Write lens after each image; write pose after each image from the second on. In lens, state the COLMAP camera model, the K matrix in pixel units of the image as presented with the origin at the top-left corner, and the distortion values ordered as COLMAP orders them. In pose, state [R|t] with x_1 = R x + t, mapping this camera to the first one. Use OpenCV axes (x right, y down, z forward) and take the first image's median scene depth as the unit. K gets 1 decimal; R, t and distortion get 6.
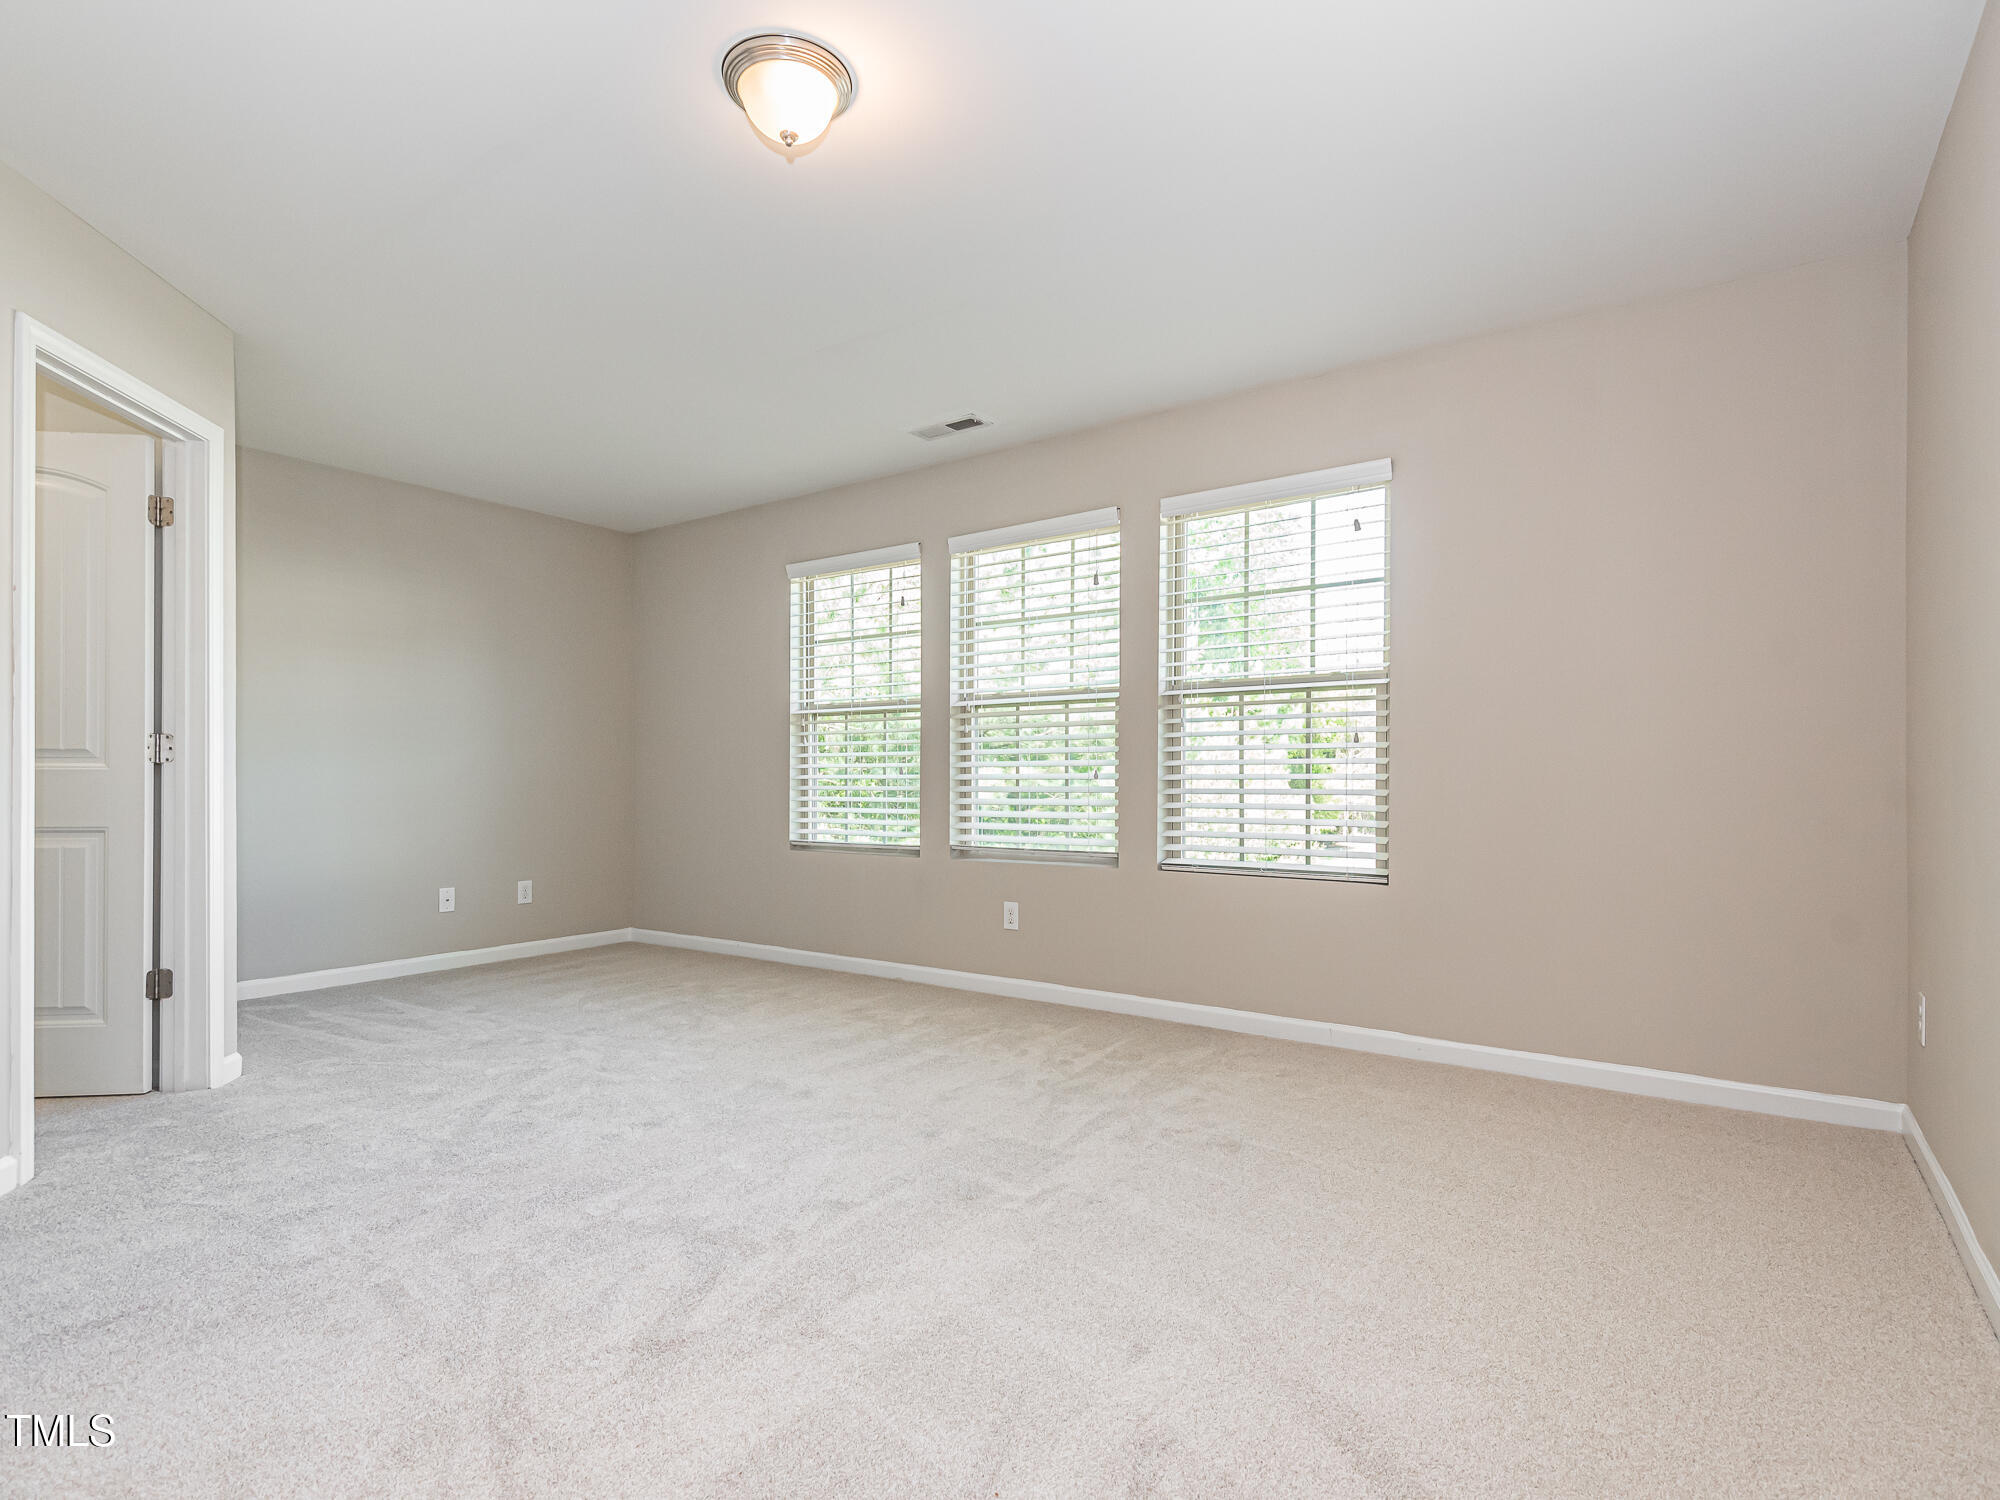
lens RADIAL K [[1041.9, 0, 1023.9], [0, 1041.9, 771.1], [0, 0, 1]] dist [0.039200, -0.022778]
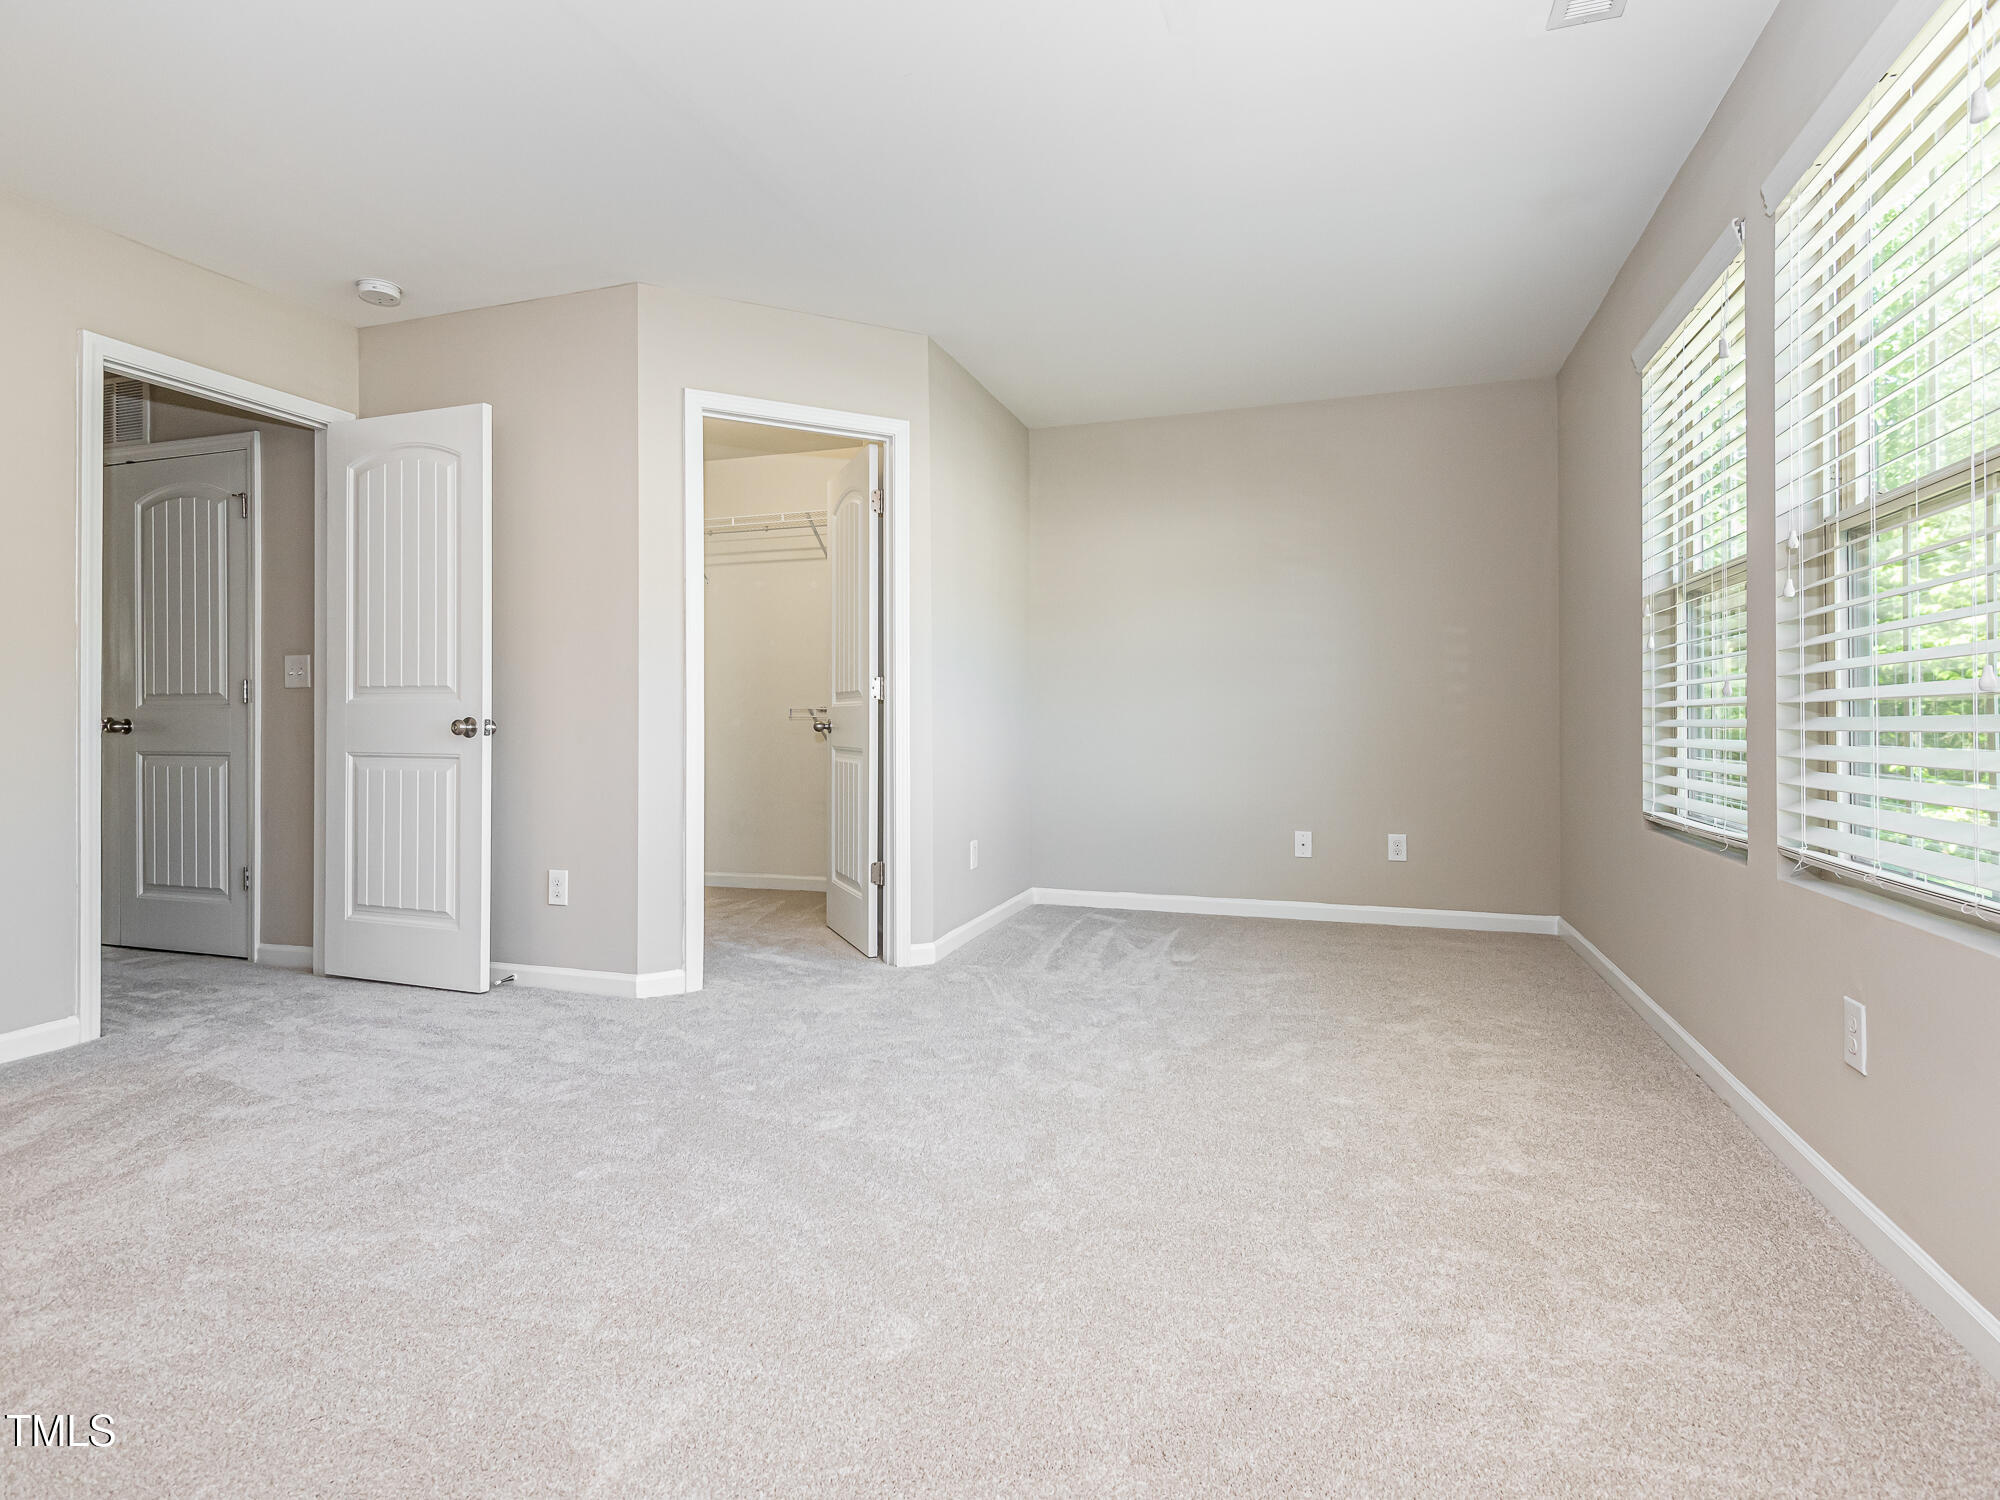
lens RADIAL K [[1041.9, 0, 1018.0], [0, 1041.9, 718.8], [0, 0, 1]] dist [0.039200, -0.022778]
pose [[0.273871, -0.000123, -0.961766, 0.318029], [0.006364, 0.999978, 0.001685, 0.010988], [0.961745, -0.006583, 0.273866, 0.606263]]
